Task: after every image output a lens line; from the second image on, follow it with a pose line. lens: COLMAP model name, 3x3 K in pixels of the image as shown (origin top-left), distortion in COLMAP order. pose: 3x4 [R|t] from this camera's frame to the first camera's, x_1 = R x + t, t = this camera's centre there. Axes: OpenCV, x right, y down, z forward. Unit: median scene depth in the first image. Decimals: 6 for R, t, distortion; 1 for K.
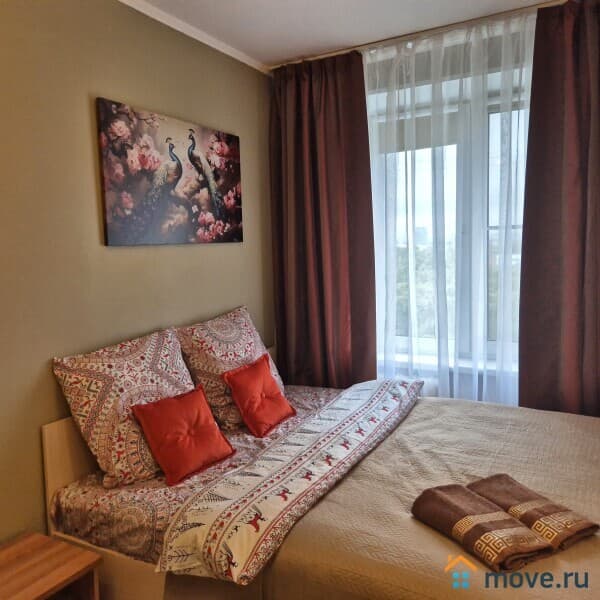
lens RADIAL K [[540.7, 0, 293.7], [0, 540.7, 291.2], [0, 0, 1]] dist [0.070904, -0.034828]
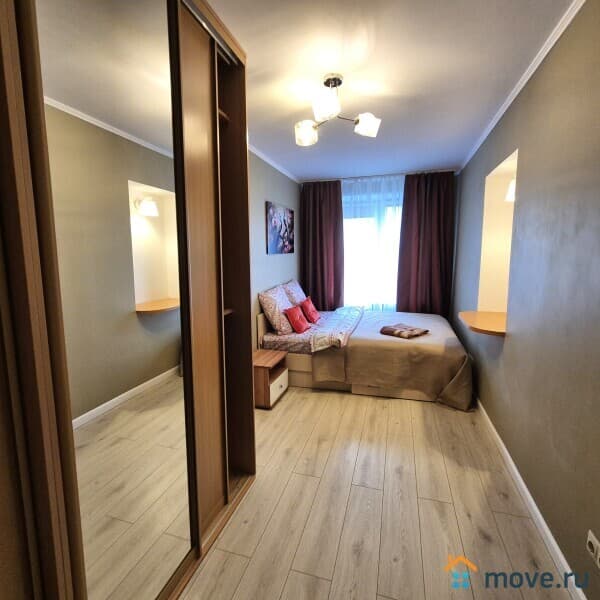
lens RADIAL K [[329.5, 0, 297.9], [0, 329.5, 303.2], [0, 0, 1]] dist [-0.005228, 0.006515]
pose [[0.979124, -0.021098, 0.202167, -0.515924], [0.008447, 0.997963, 0.063236, 0.059481], [-0.203089, -0.060209, 0.977307, -0.668359]]
